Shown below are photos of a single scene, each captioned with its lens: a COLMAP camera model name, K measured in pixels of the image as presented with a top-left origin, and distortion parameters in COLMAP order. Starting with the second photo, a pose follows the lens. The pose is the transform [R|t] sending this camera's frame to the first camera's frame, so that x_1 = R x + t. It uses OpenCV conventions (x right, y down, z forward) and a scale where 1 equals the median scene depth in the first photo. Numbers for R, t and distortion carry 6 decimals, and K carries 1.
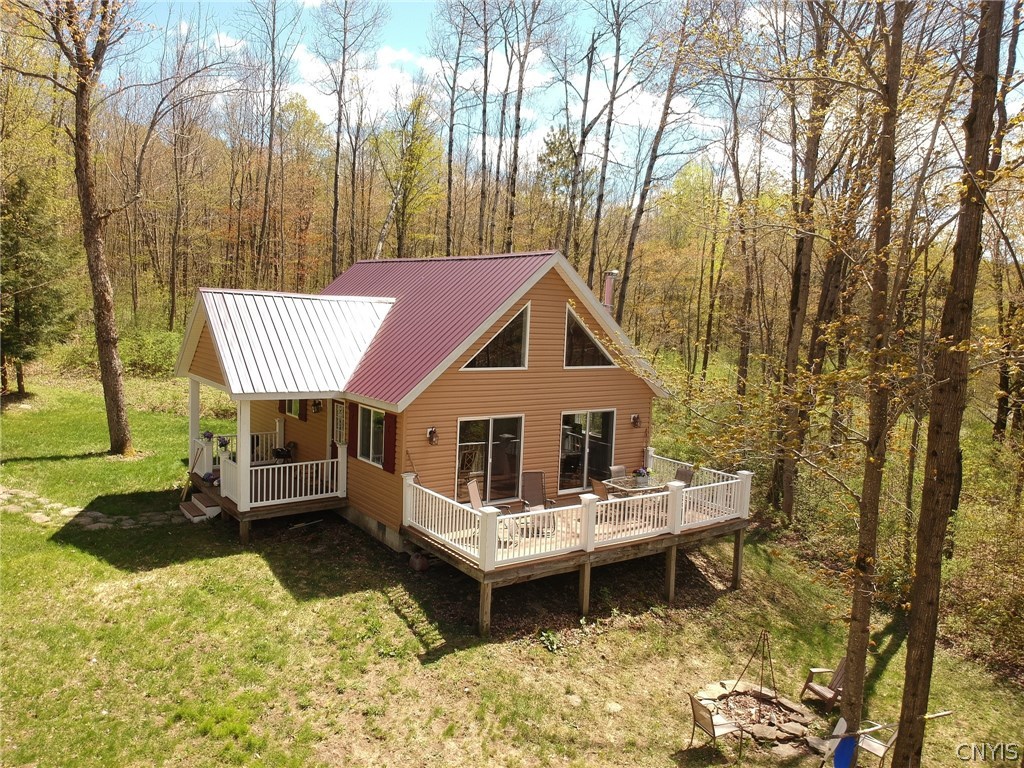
lens RADIAL K [[753.6, 0, 521.7], [0, 753.6, 377.9], [0, 0, 1]] dist [0.037675, -0.093245]
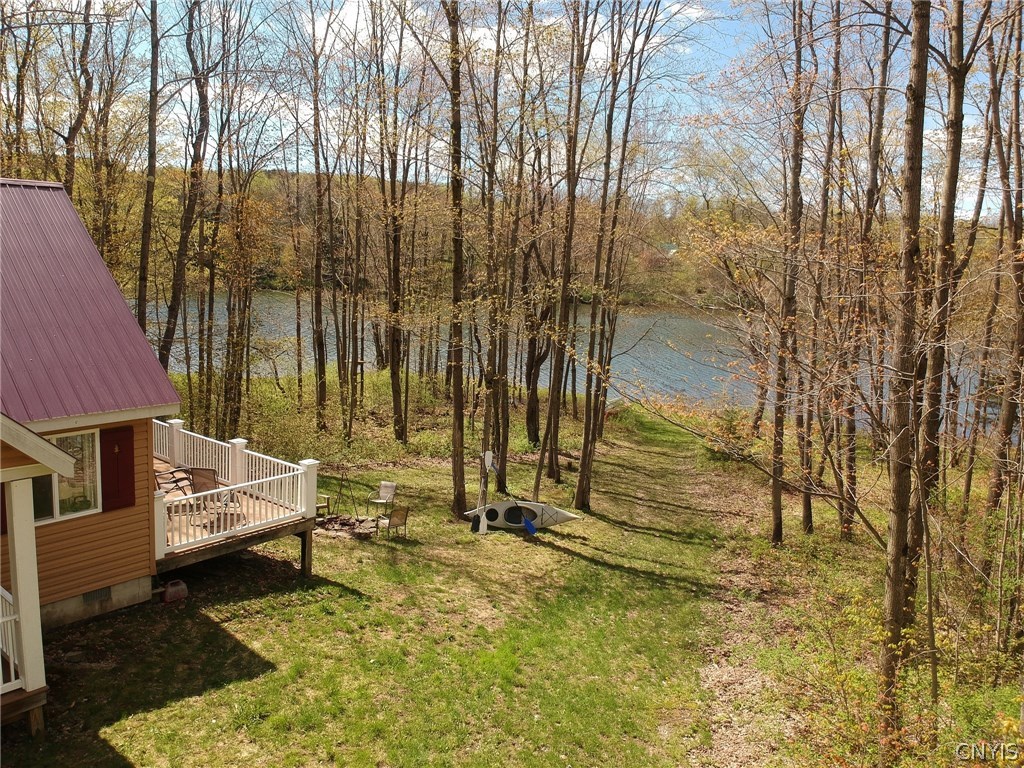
lens RADIAL K [[753.6, 0, 503.9], [0, 753.6, 380.7], [0, 0, 1]] dist [0.037675, -0.093245]
pose [[-0.290681, -0.202112, 0.935230, -0.850660], [0.025674, 0.975436, 0.218781, -0.122981], [-0.956476, 0.087606, -0.278352, 0.797272]]
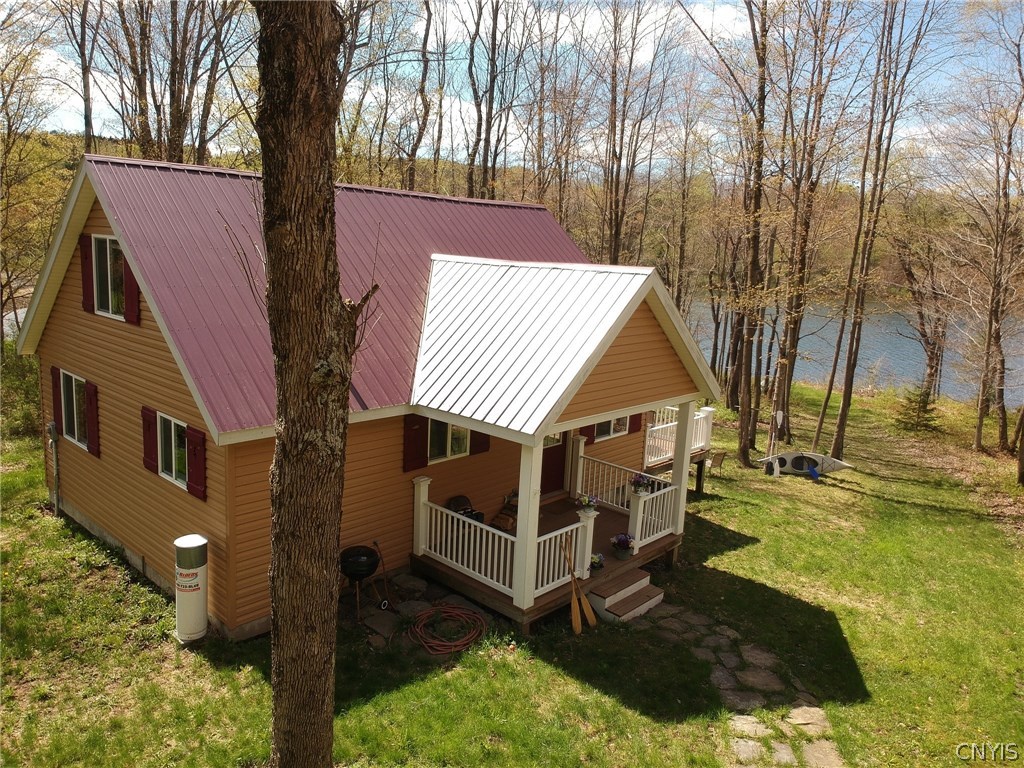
lens RADIAL K [[753.6, 0, 510.5], [0, 753.6, 381.7], [0, 0, 1]] dist [0.037675, -0.093245]
pose [[-0.210894, -0.225178, 0.951220, -1.041559], [0.037851, 0.970495, 0.238132, -0.184971], [-0.976776, 0.086225, -0.196148, 1.305403]]
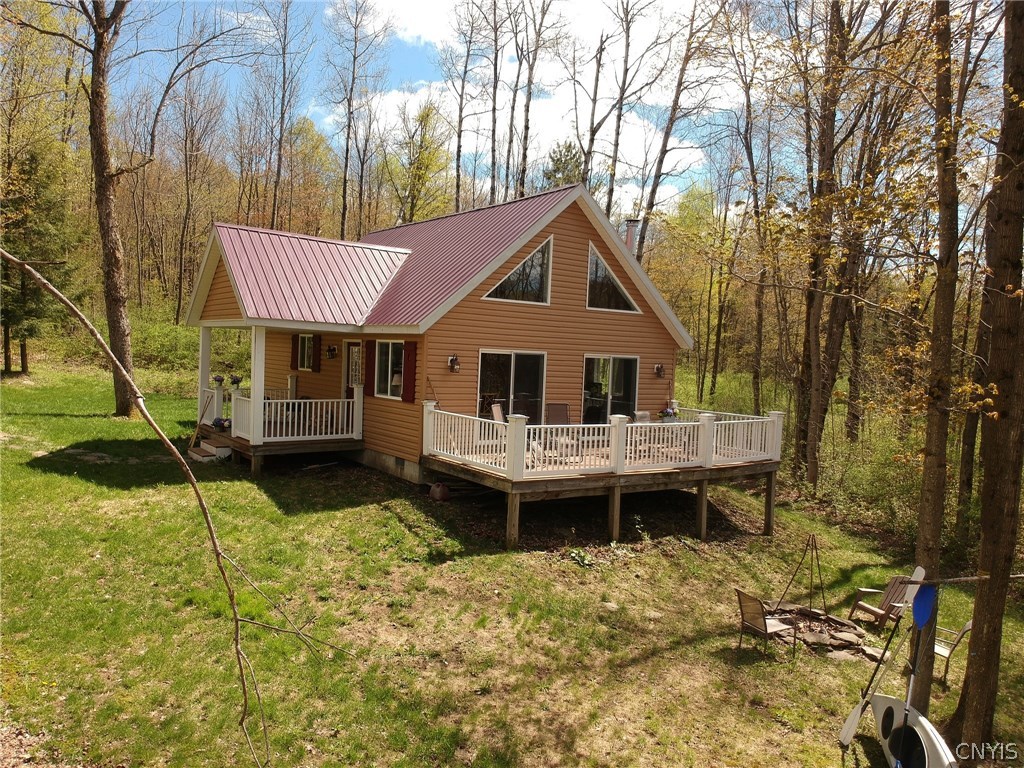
lens RADIAL K [[753.6, 0, 519.1], [0, 753.6, 383.9], [0, 0, 1]] dist [0.037675, -0.093245]
pose [[0.999998, -0.000154, -0.002021, -0.030478], [0.000039, 0.998388, -0.056758, 0.147470], [0.002026, 0.056757, 0.998386, 0.037045]]
